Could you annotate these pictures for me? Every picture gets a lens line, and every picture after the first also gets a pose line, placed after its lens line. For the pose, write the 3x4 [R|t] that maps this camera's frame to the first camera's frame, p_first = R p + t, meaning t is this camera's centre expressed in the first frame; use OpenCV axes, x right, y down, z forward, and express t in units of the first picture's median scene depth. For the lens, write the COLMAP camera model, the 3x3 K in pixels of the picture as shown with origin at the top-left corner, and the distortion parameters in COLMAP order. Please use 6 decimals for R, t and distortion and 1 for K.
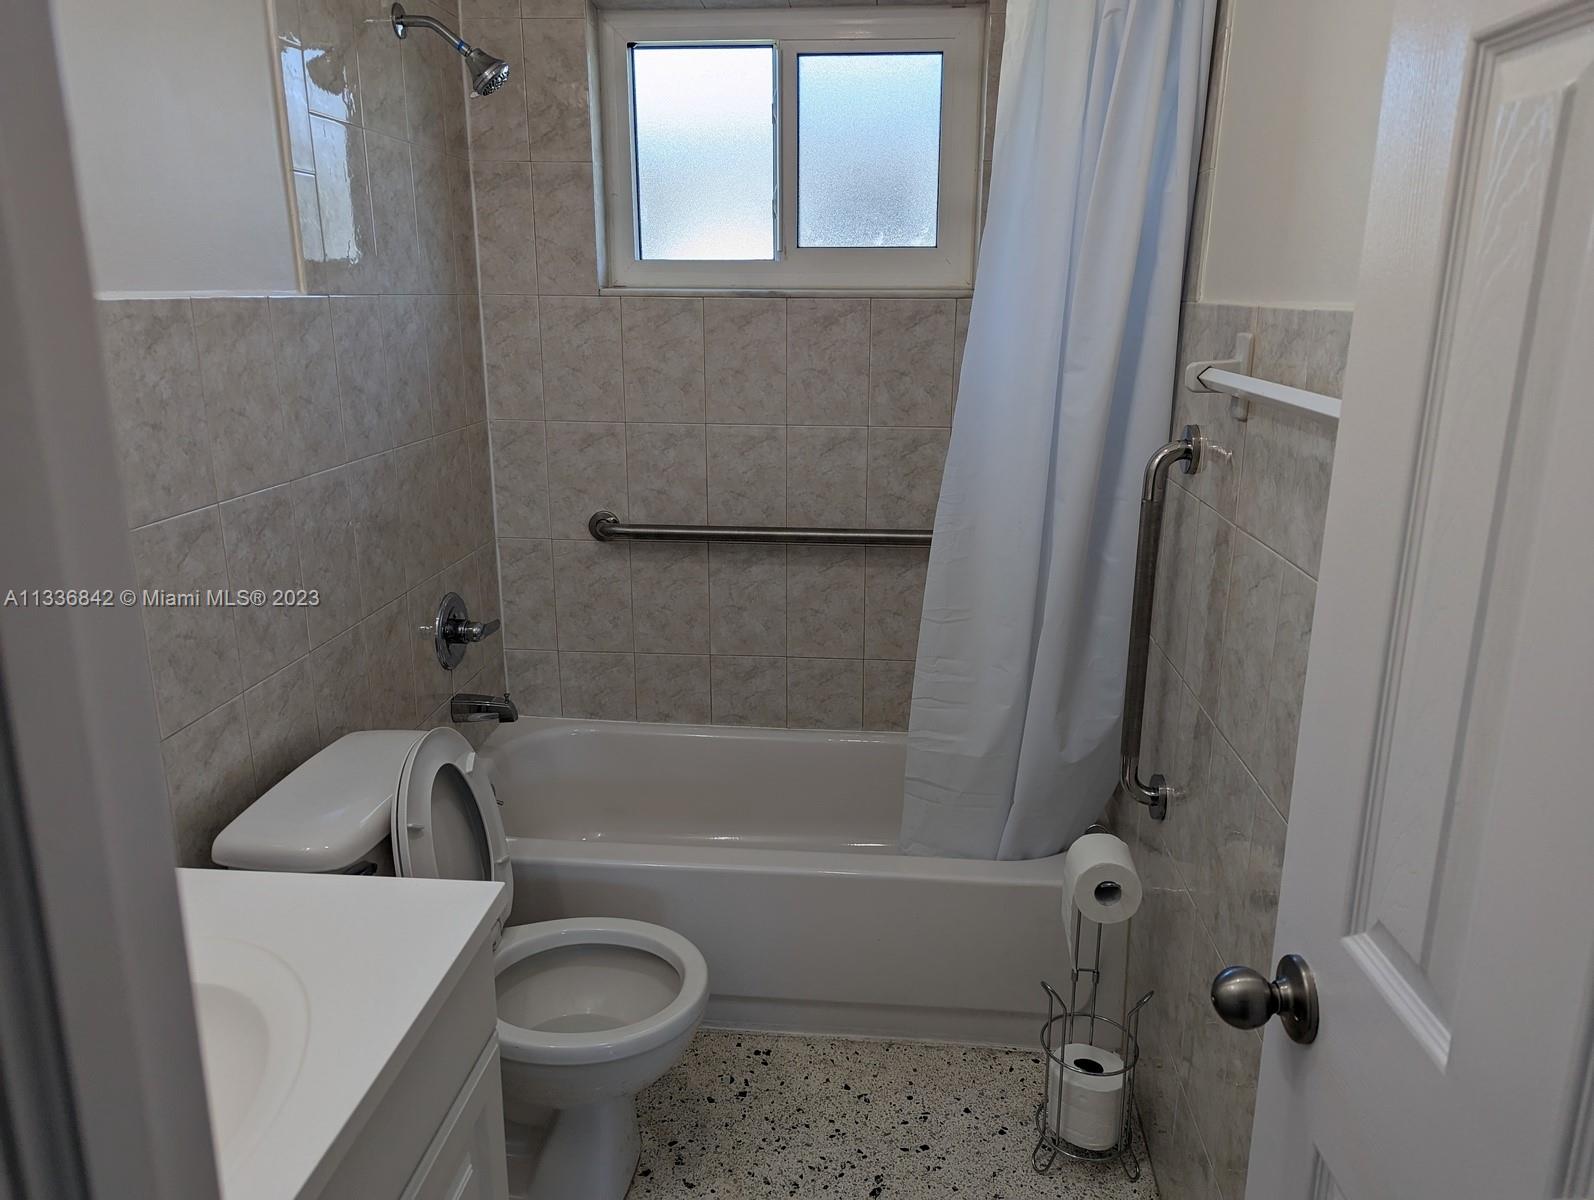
lens RADIAL K [[1120.7, 0, 806.9], [0, 1120.7, 582.9], [0, 0, 1]] dist [0.072580, -0.069548]
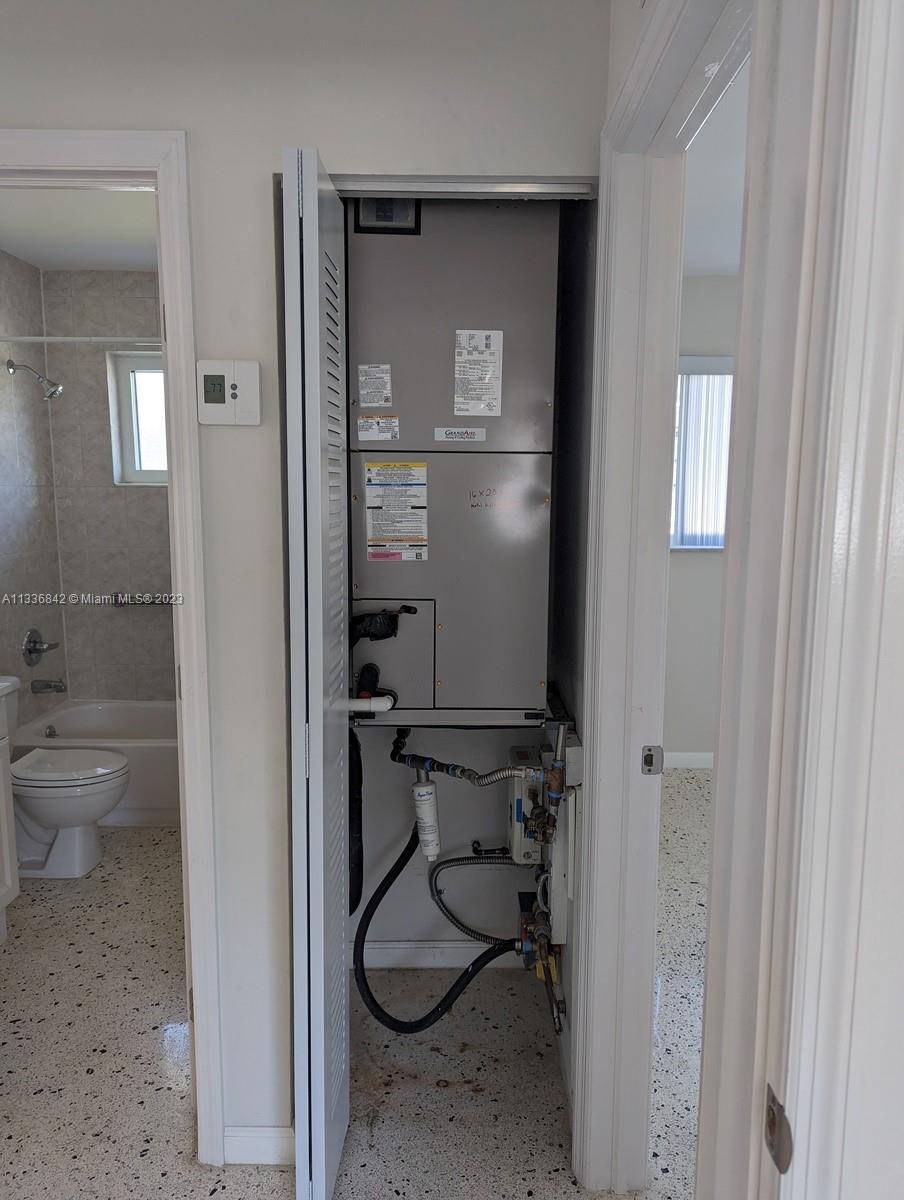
lens RADIAL K [[843.7, 0, 456.8], [0, 843.7, 611.7], [0, 0, 1]] dist [0.072580, -0.069548]
pose [[0.996715, -0.014205, 0.079727, 0.325184], [0.022752, 0.993961, -0.107349, 0.161260], [-0.077721, 0.108810, 0.991020, -0.595979]]
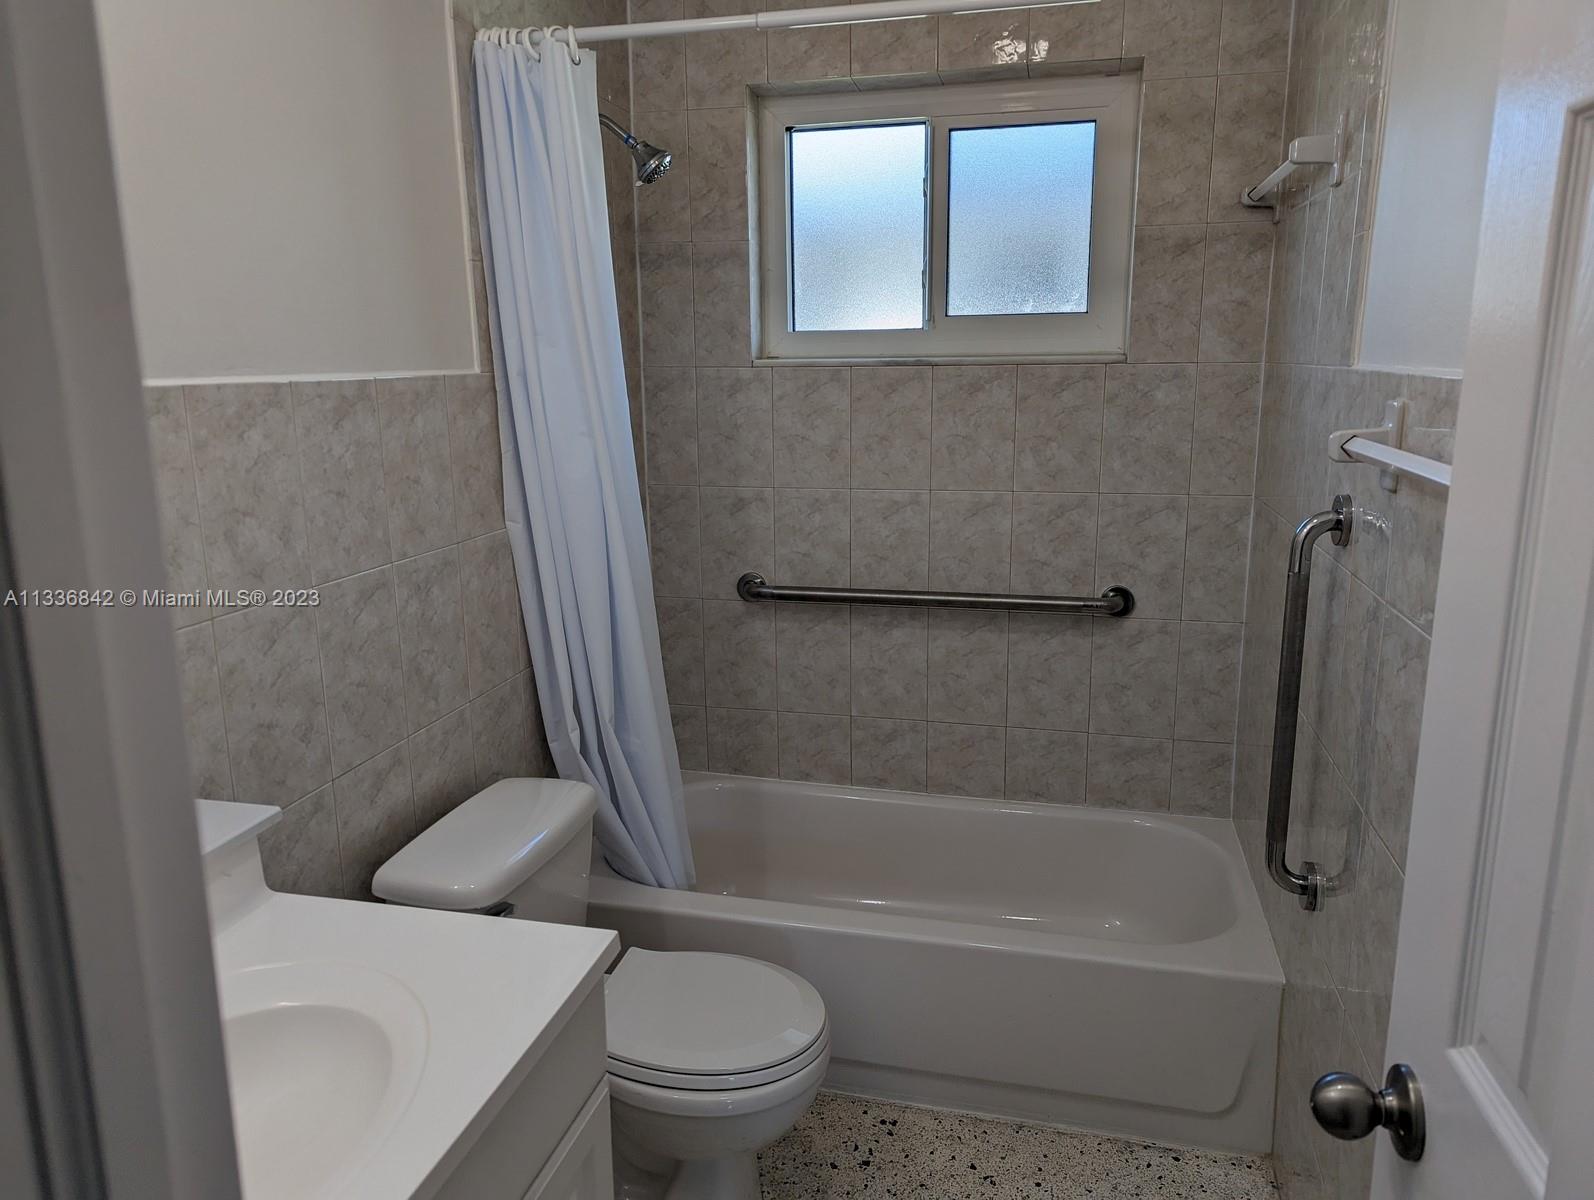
lens RADIAL K [[1120.7, 0, 803.1], [0, 1120.7, 596.4], [0, 0, 1]] dist [0.072580, -0.069548]
pose [[0.987980, 0.018593, -0.153462, 0.026596], [-0.024812, 0.998942, -0.038708, -0.003847], [0.152580, 0.042050, 0.987396, -0.008603]]
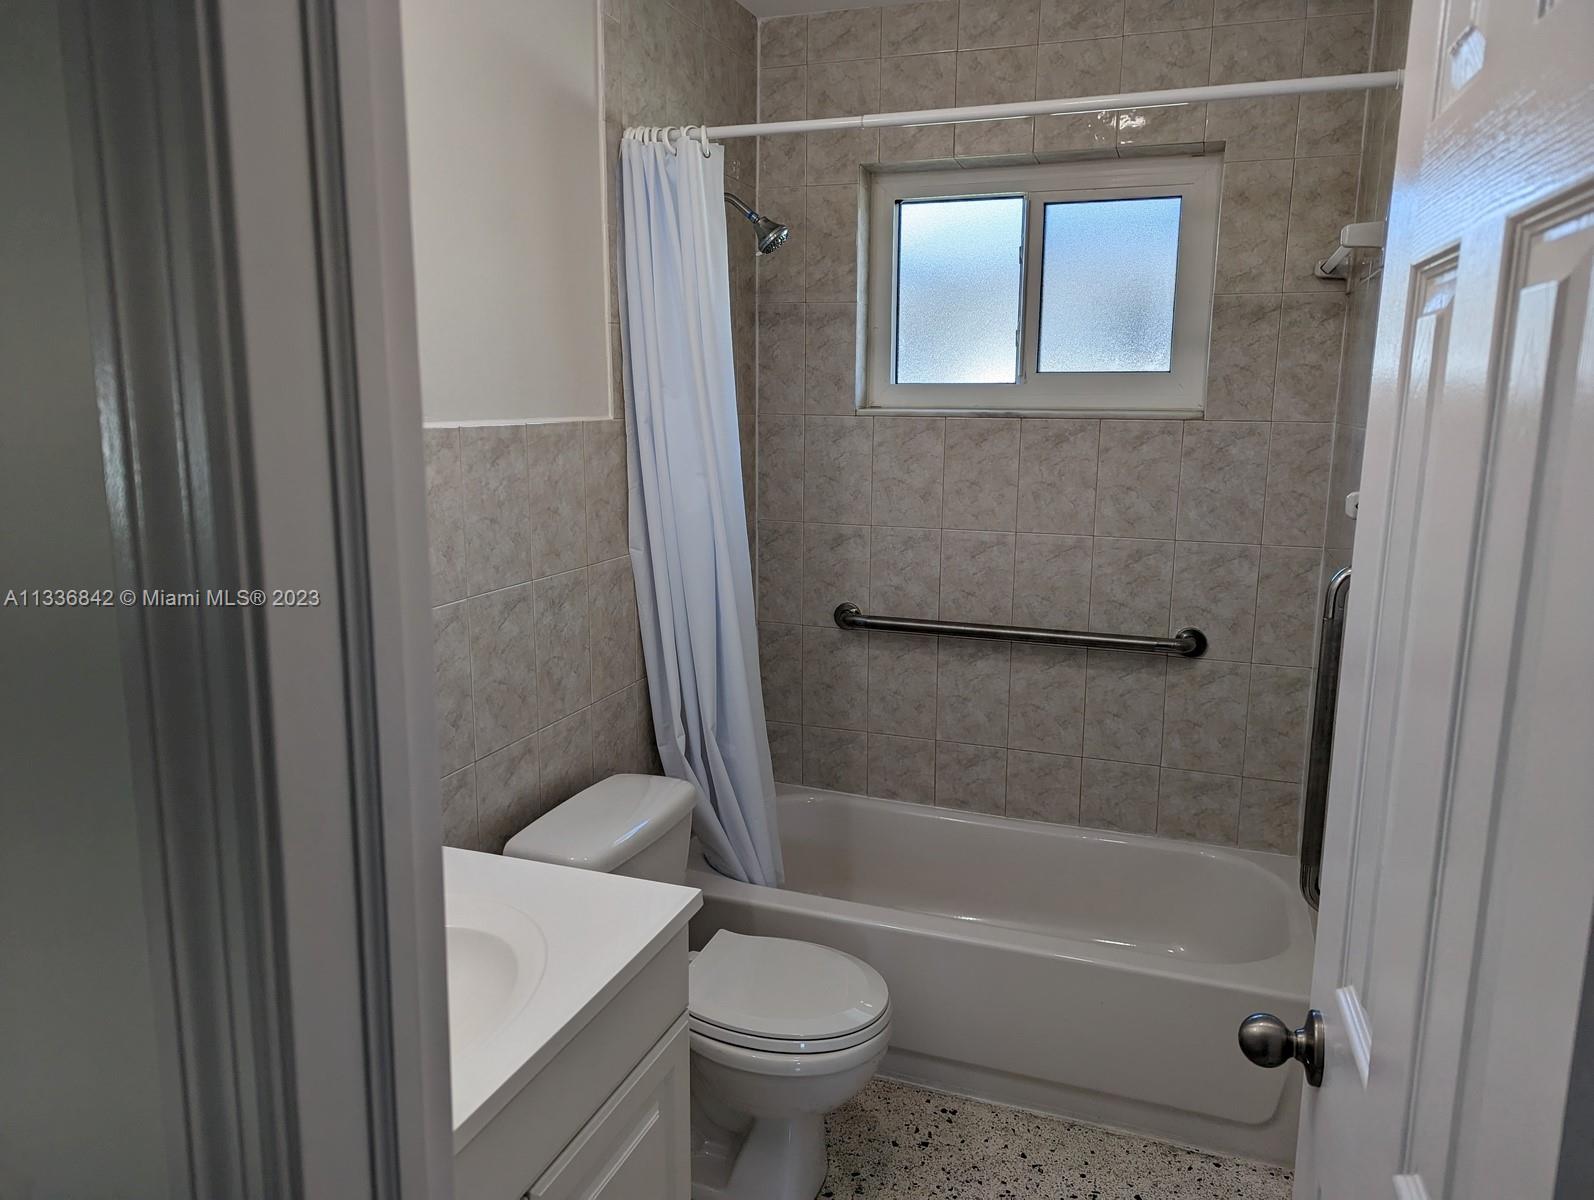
lens RADIAL K [[1120.7, 0, 815.7], [0, 1120.7, 596.7], [0, 0, 1]] dist [0.072580, -0.069548]
pose [[0.967380, 0.049893, -0.248369, 0.071039], [-0.068389, 0.995446, -0.066405, 0.006936], [0.243925, 0.081224, 0.966387, -0.097757]]
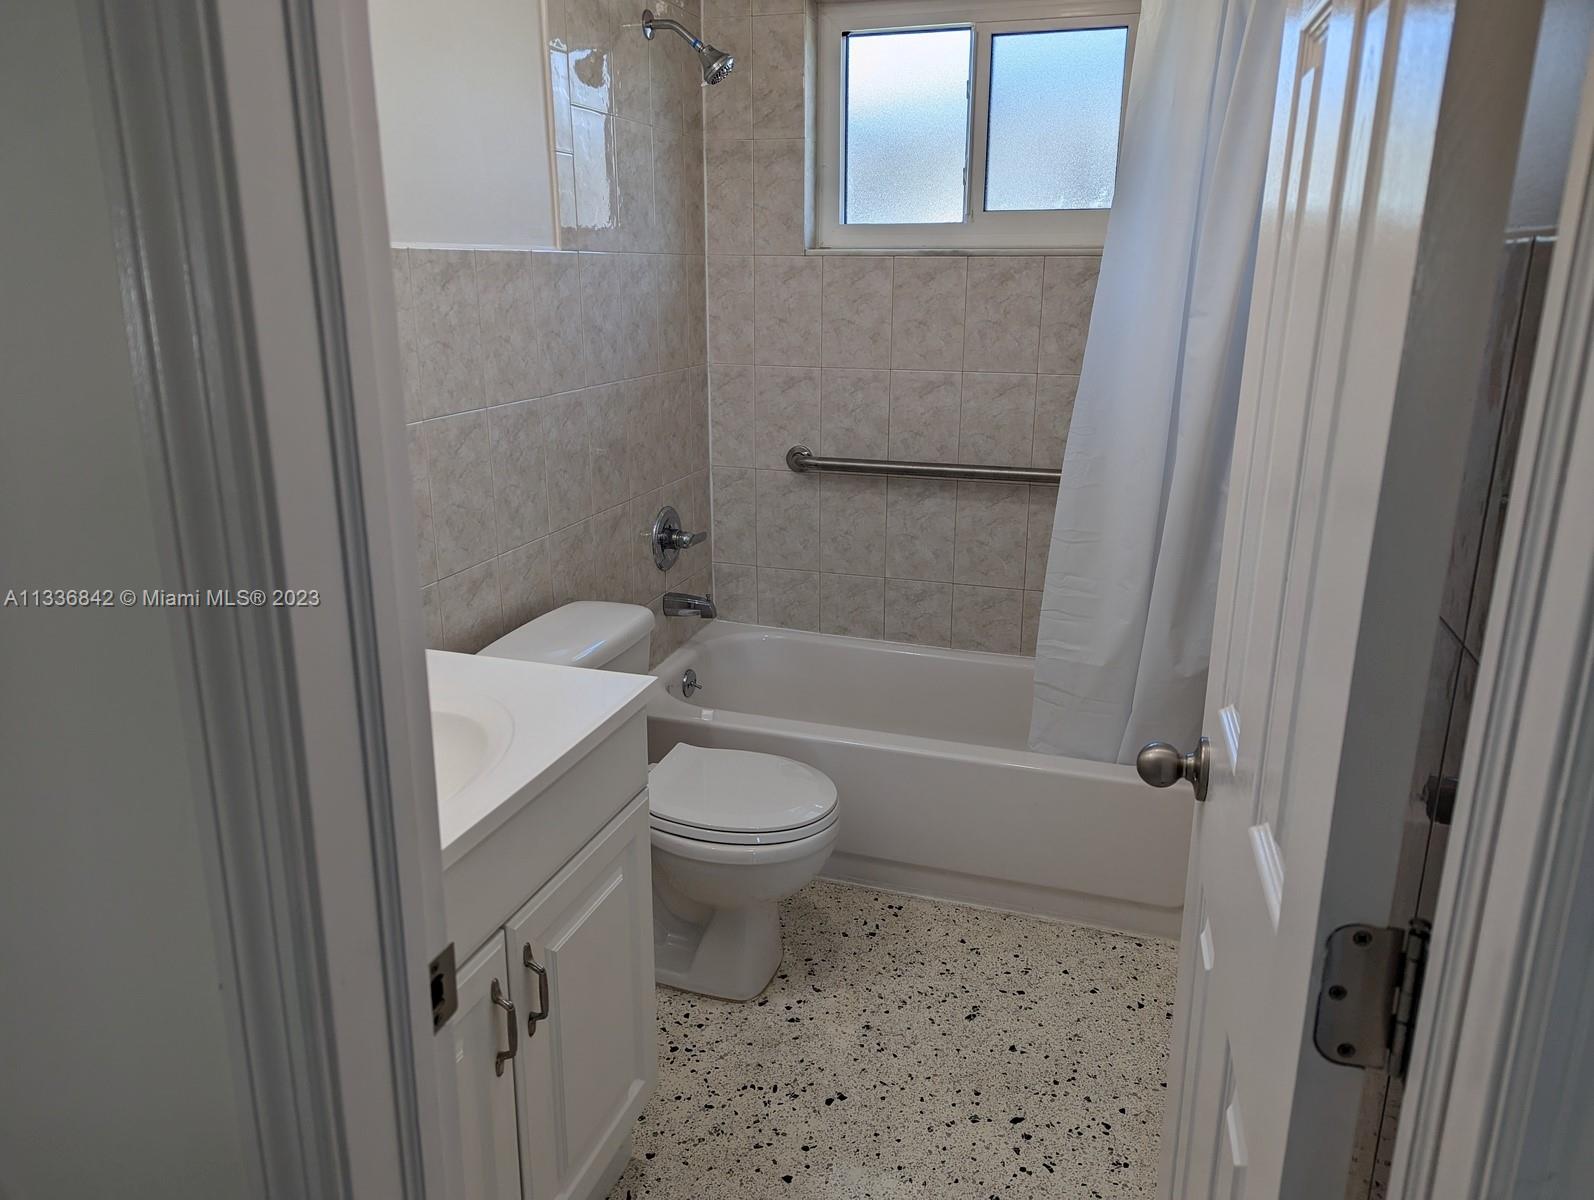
lens RADIAL K [[1120.7, 0, 810.6], [0, 1120.7, 576.8], [0, 0, 1]] dist [0.072580, -0.069548]
pose [[0.975288, 0.060018, -0.212631, 0.088585], [-0.056946, 0.998166, 0.020549, 0.049879], [0.213474, -0.007933, 0.976917, -0.126894]]
